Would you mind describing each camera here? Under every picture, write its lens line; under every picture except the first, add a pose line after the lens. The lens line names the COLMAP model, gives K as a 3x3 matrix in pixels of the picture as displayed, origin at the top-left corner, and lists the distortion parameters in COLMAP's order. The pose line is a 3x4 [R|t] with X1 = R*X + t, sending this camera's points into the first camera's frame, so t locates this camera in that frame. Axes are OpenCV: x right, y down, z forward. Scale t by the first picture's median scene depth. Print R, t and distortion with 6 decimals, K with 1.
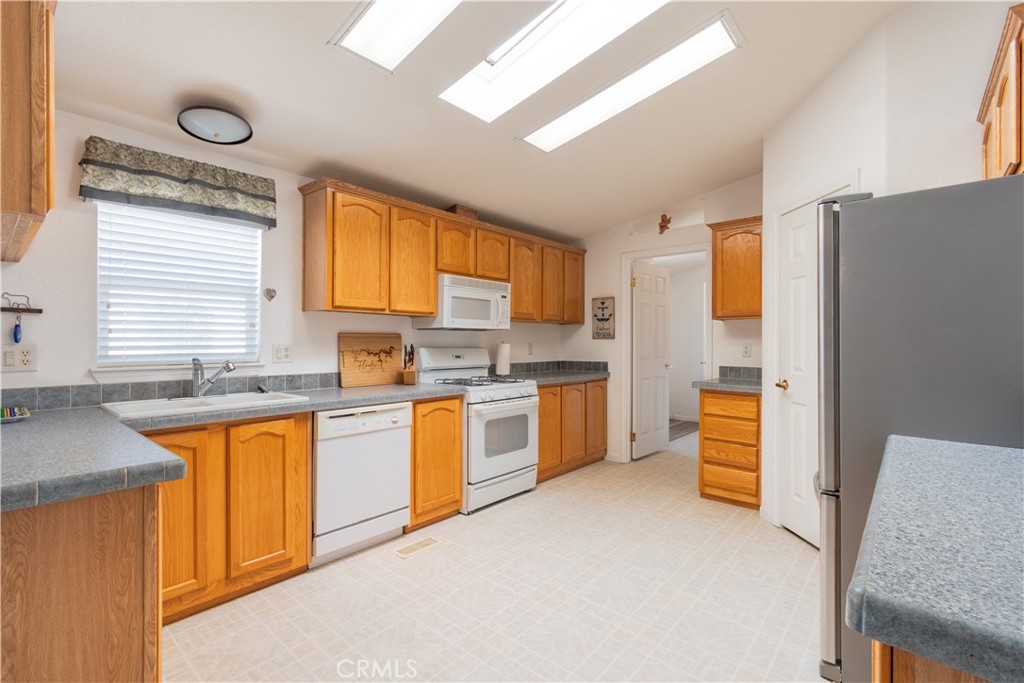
lens RADIAL K [[463.9, 0, 512.4], [0, 463.9, 340.1], [0, 0, 1]] dist [0.003266, -0.002725]
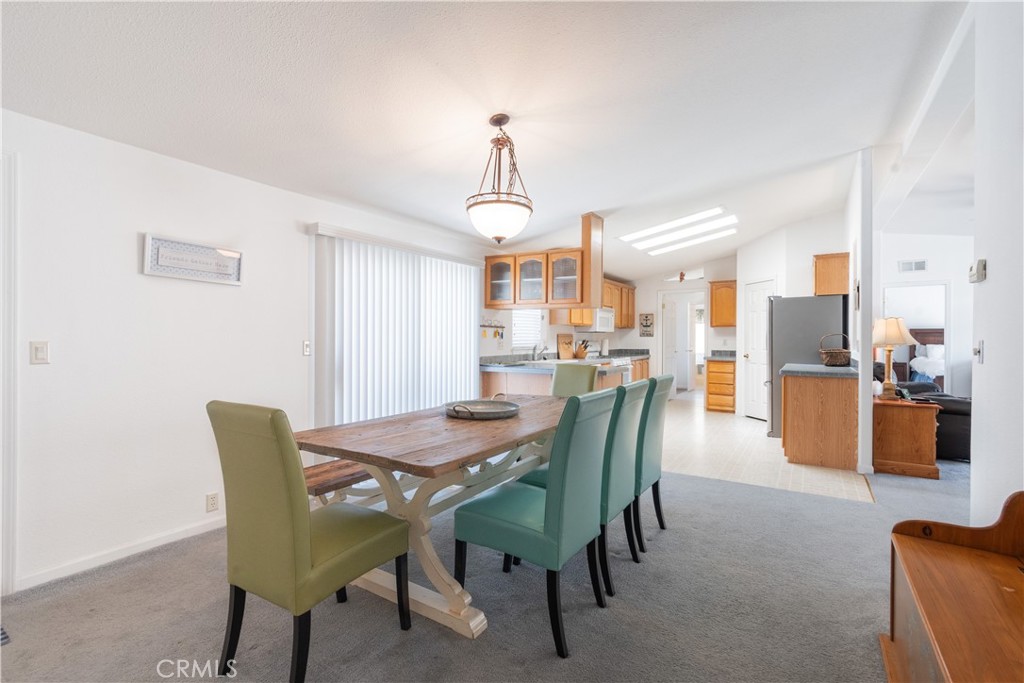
lens RADIAL K [[463.9, 0, 515.6], [0, 463.9, 338.0], [0, 0, 1]] dist [0.003266, -0.002725]
pose [[0.989329, -0.002279, 0.145683, -0.950325], [0.001923, 0.999995, 0.002588, -0.004709], [-0.145689, -0.002280, 0.989328, -1.200886]]
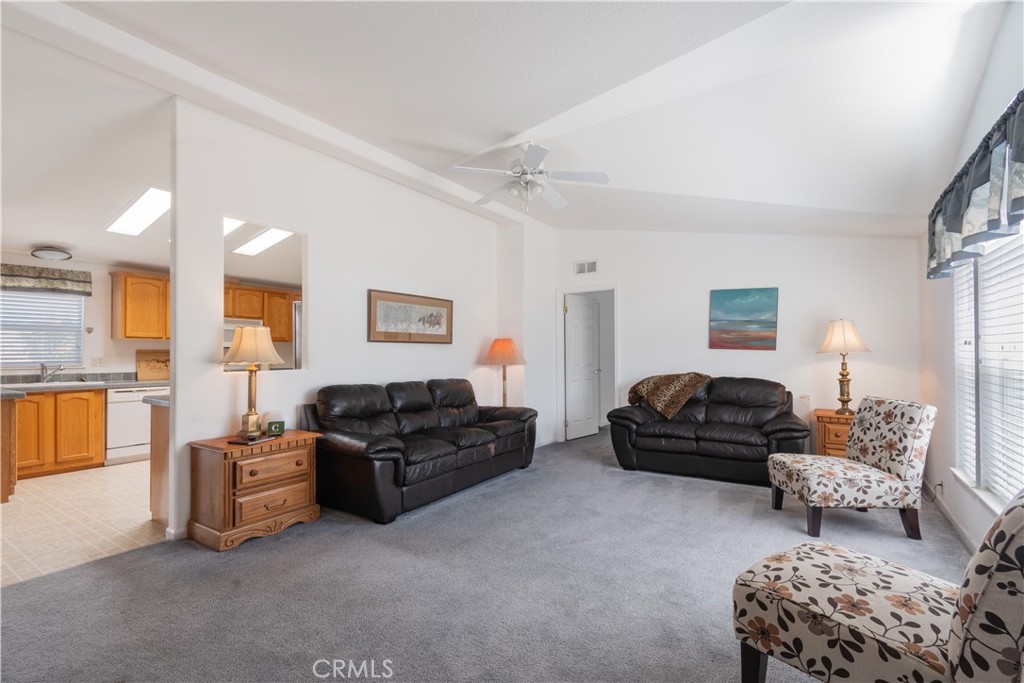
lens RADIAL K [[463.9, 0, 508.6], [0, 463.9, 349.2], [0, 0, 1]] dist [0.003266, -0.002725]
pose [[0.990849, -0.004180, 0.134913, 0.883838], [0.005069, 0.999968, -0.006240, -0.001218], [-0.134883, 0.006867, 0.990838, -1.069618]]
